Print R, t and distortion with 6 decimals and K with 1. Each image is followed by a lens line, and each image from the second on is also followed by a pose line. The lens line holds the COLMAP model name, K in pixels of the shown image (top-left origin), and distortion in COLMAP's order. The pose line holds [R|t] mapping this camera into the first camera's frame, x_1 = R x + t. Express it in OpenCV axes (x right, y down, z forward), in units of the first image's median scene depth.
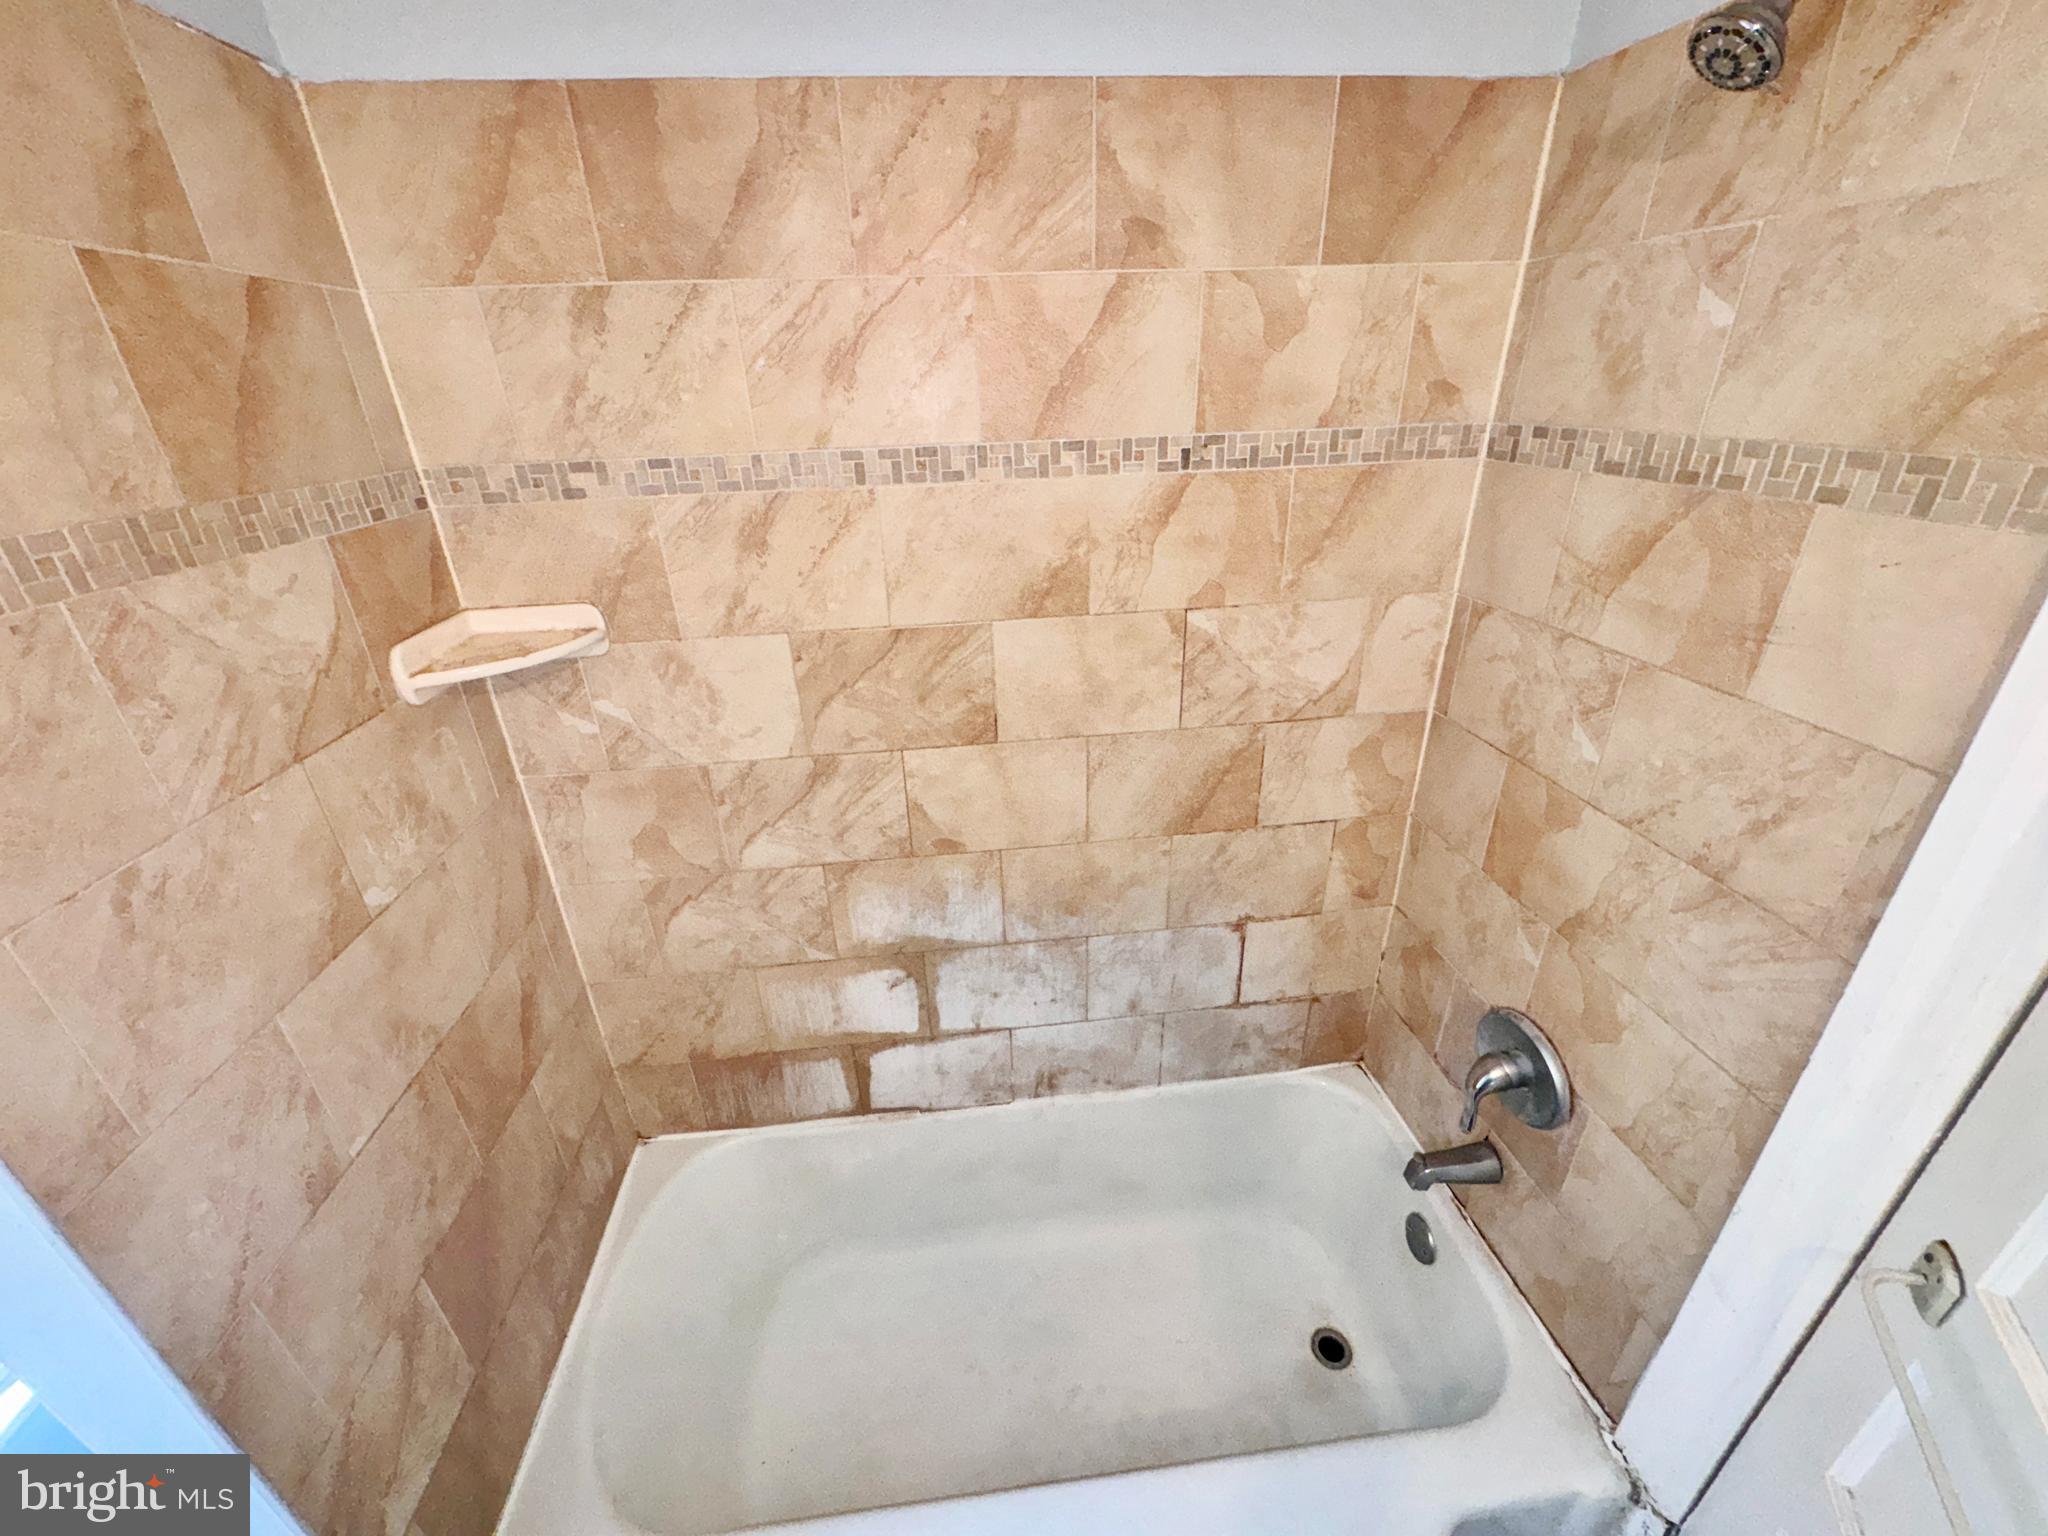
lens RADIAL K [[820.2, 0, 1017.4], [0, 820.2, 766.8], [0, 0, 1]] dist [-0.002506, 0.000217]
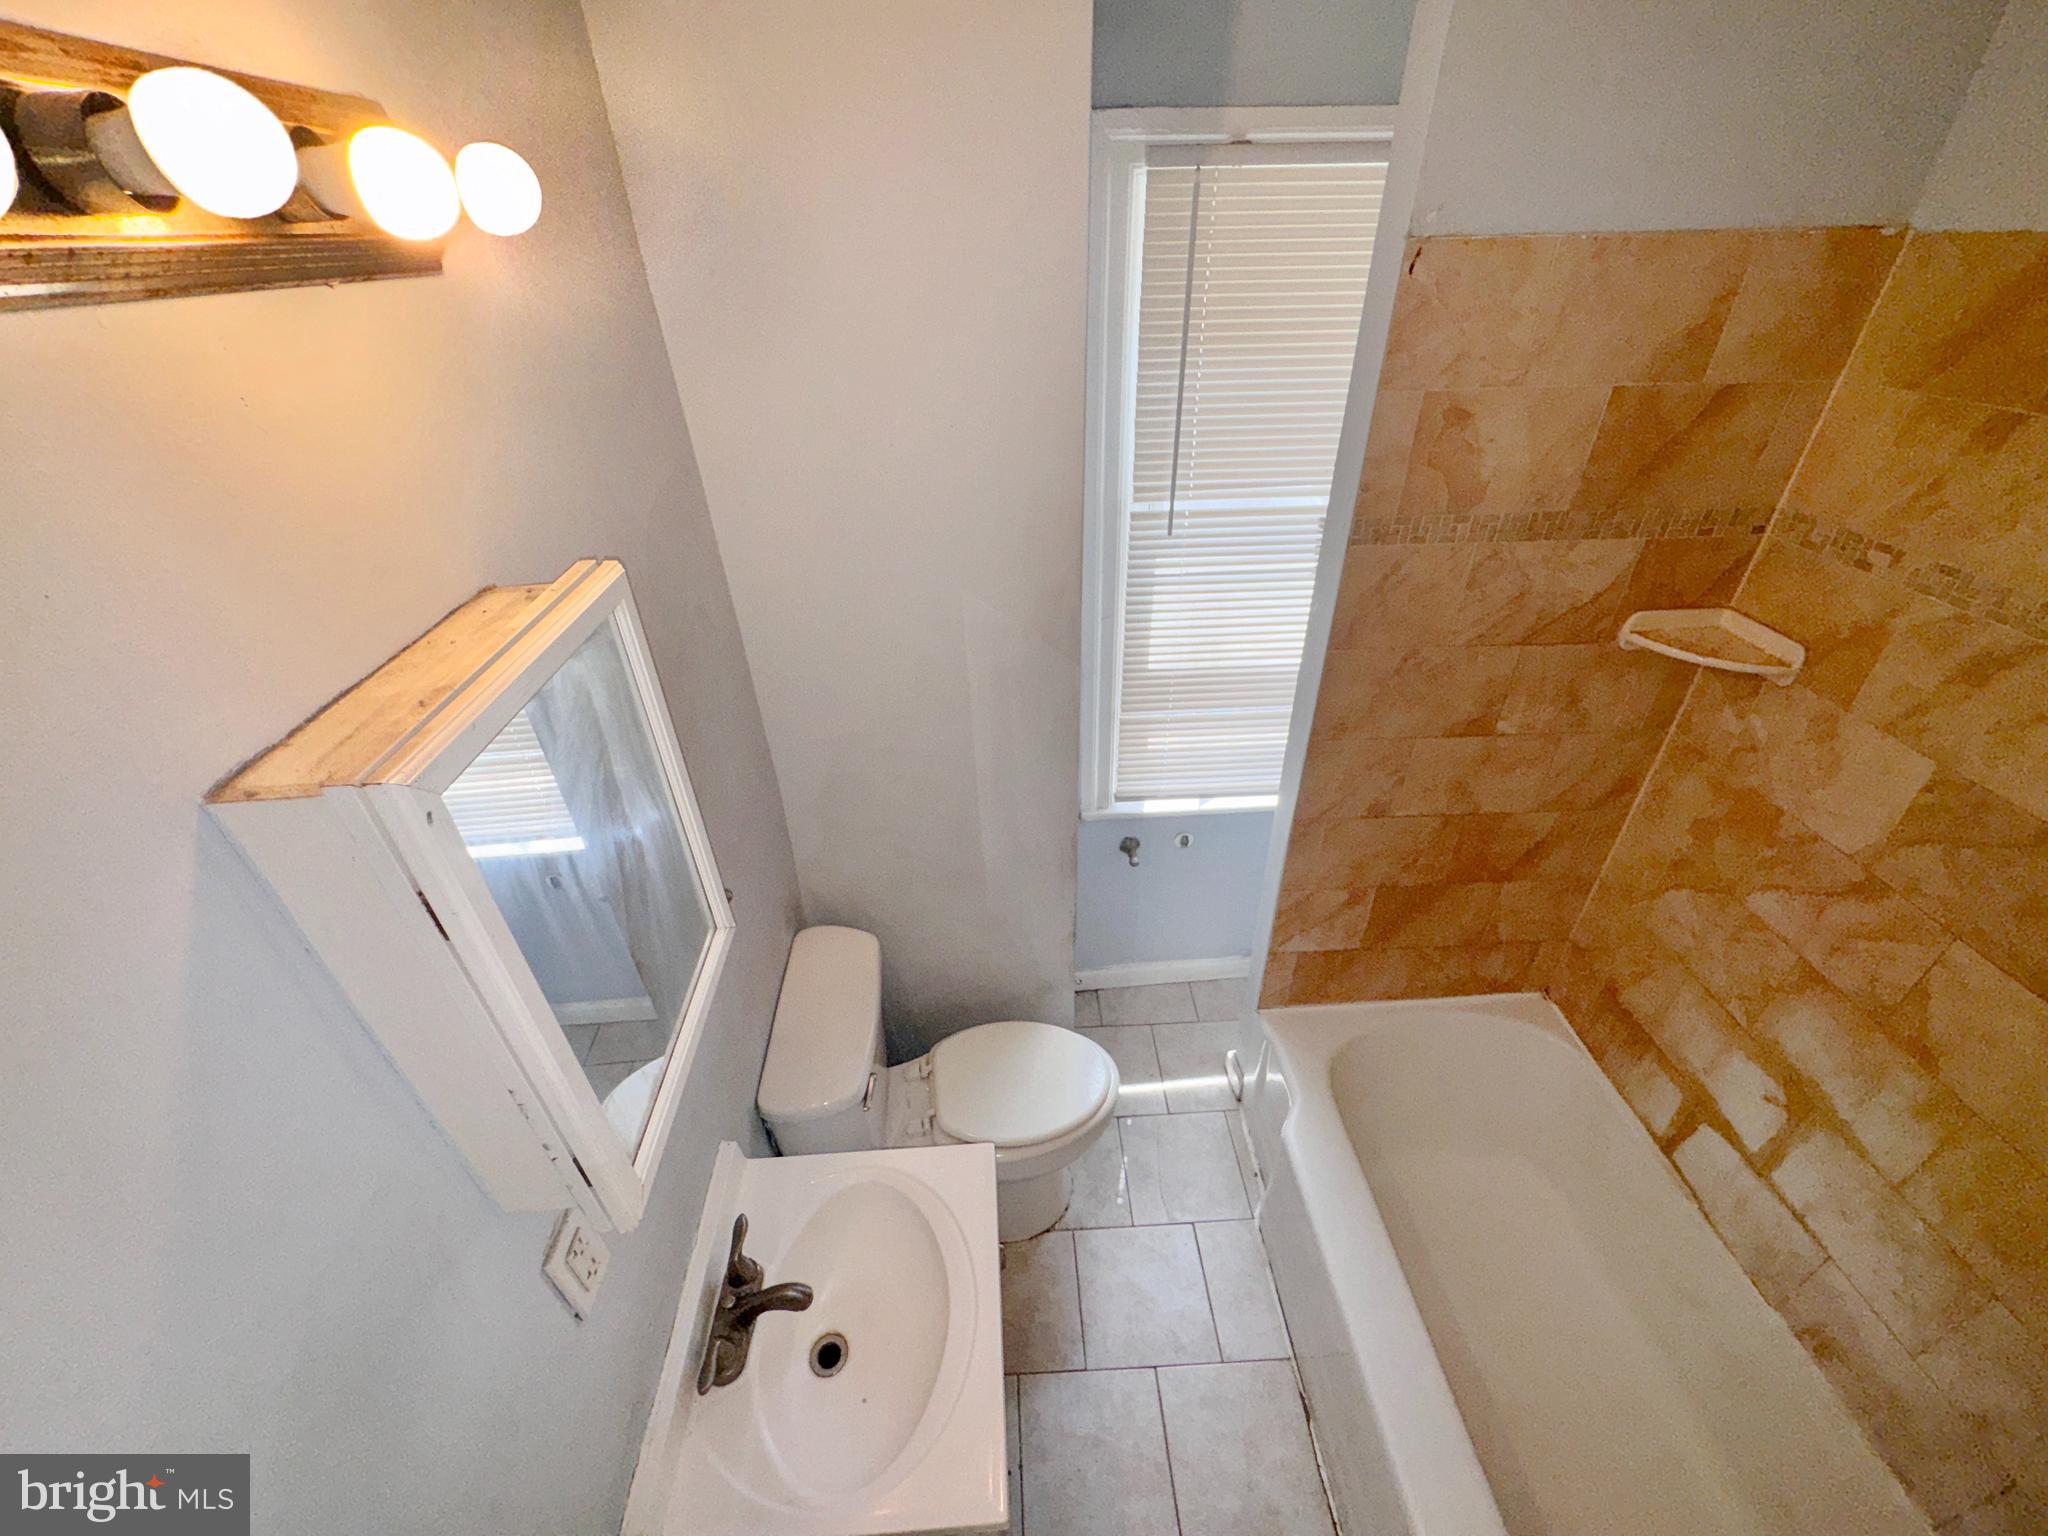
lens RADIAL K [[820.2, 0, 1017.4], [0, 820.2, 766.8], [0, 0, 1]] dist [-0.002506, 0.000217]
pose [[-0.070281, 0.578619, -0.812564, 0.563402], [-0.403801, 0.728352, 0.553578, -0.240479], [0.912143, 0.367020, 0.182458, -0.180080]]
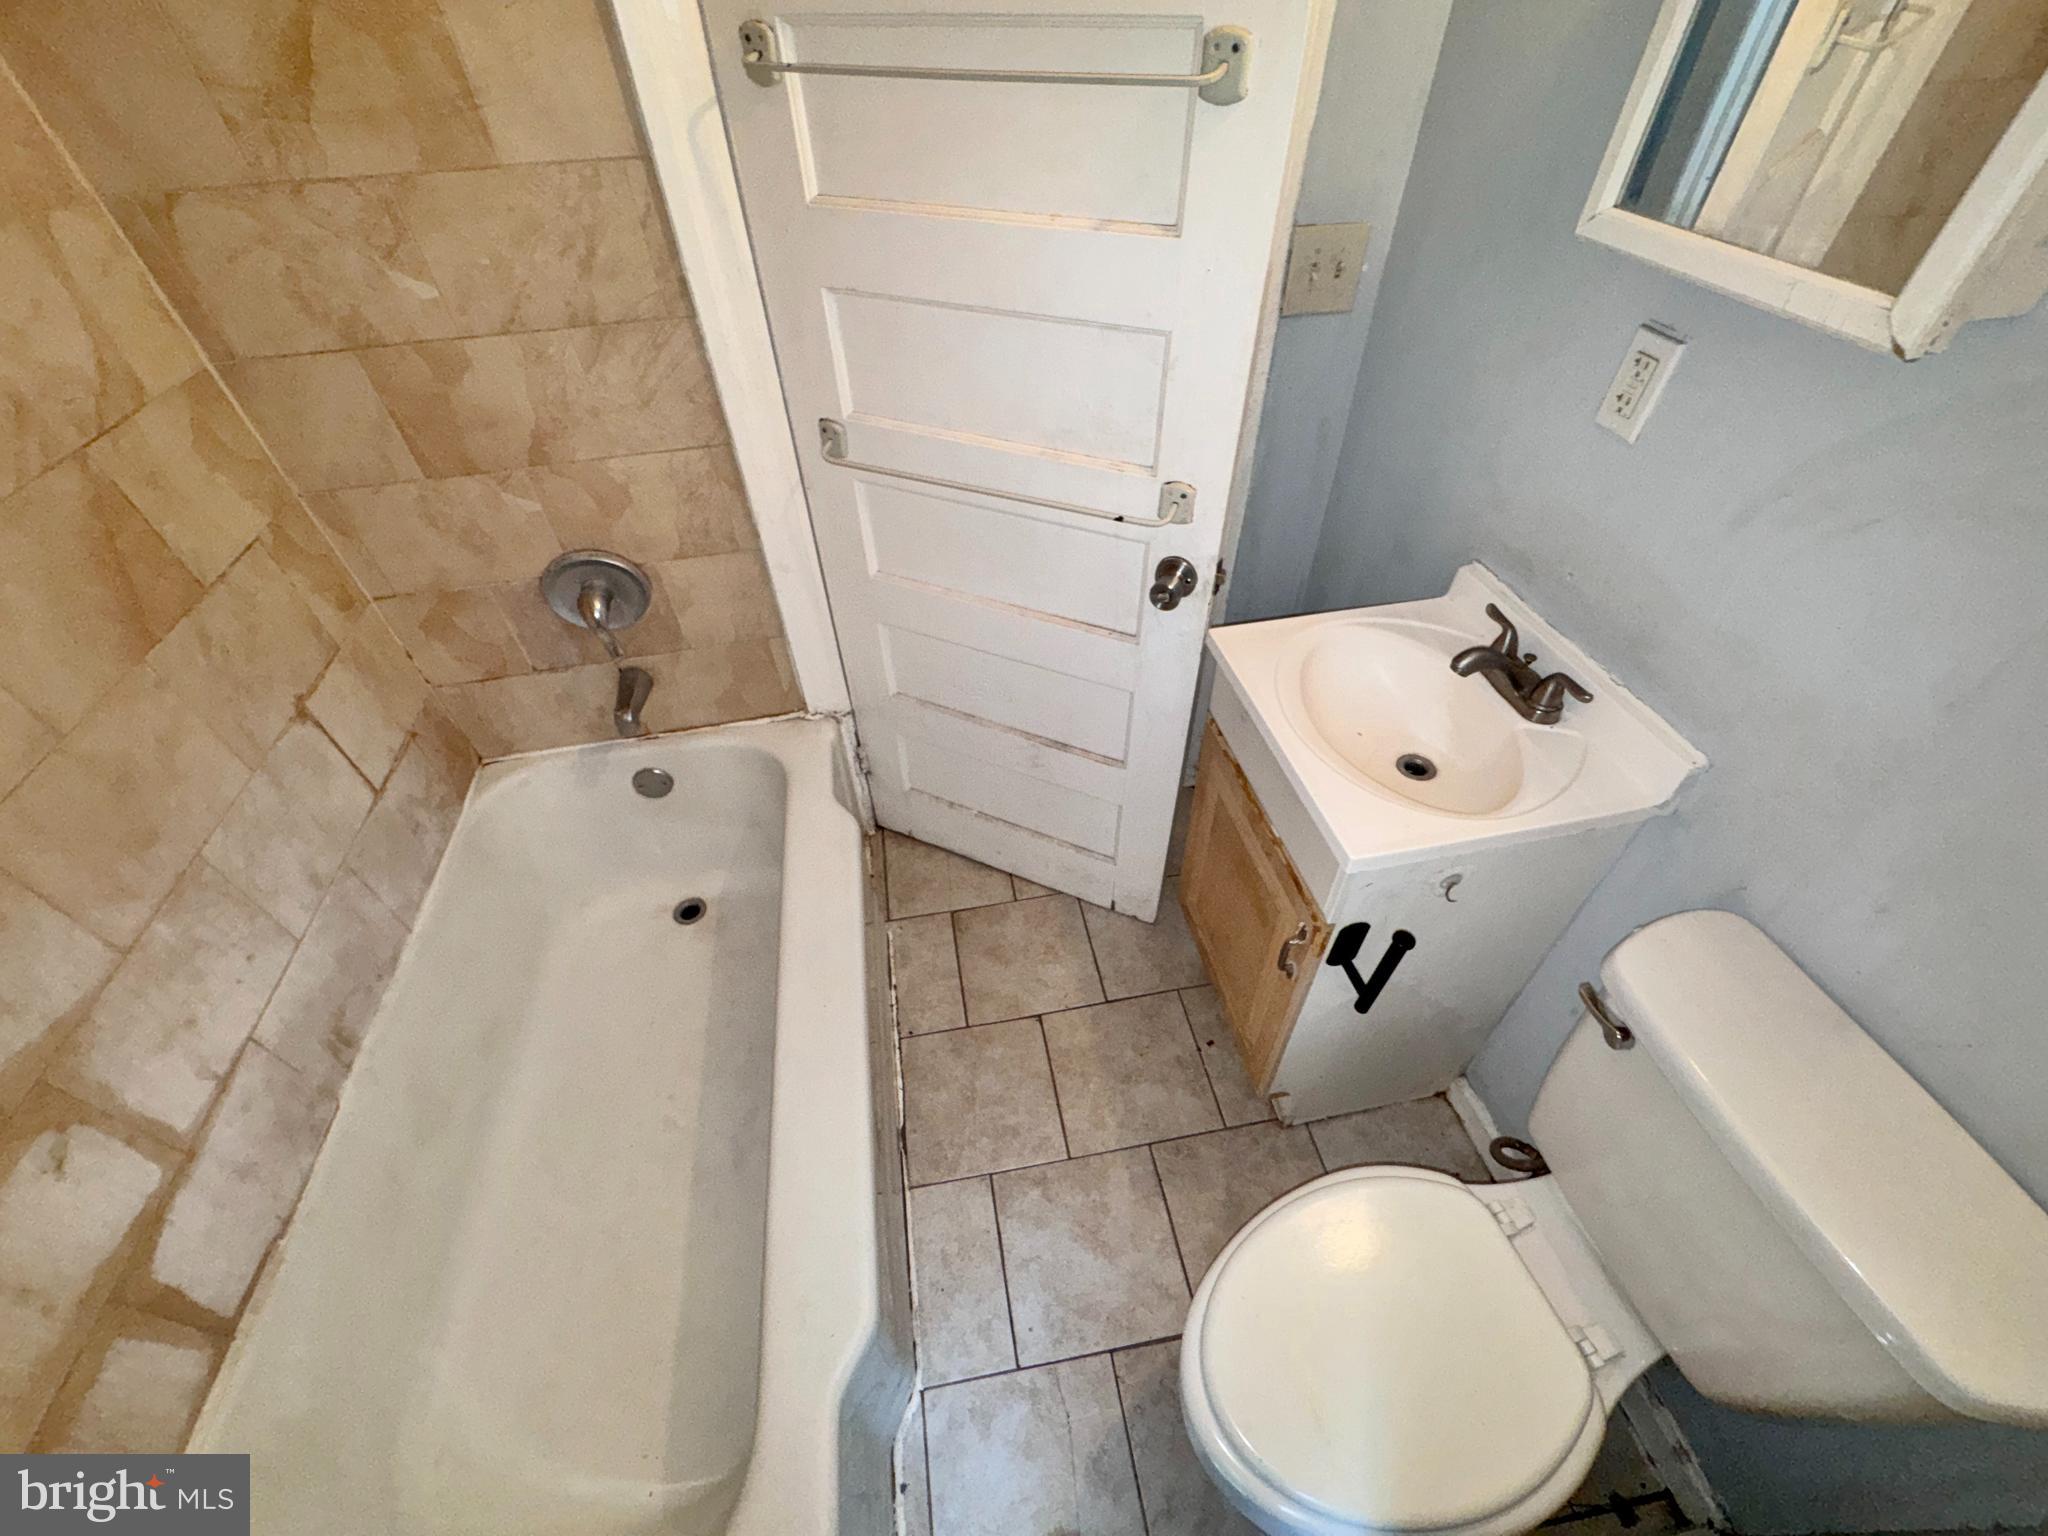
lens RADIAL K [[821.5, 0, 1028.0], [0, 821.5, 762.1], [0, 0, 1]] dist [-0.000593, -0.000190]
pose [[-0.064260, -0.676982, 0.733189, -0.486589], [0.459943, 0.631928, 0.623795, 0.055344], [-0.885620, 0.377310, 0.270766, 0.183846]]
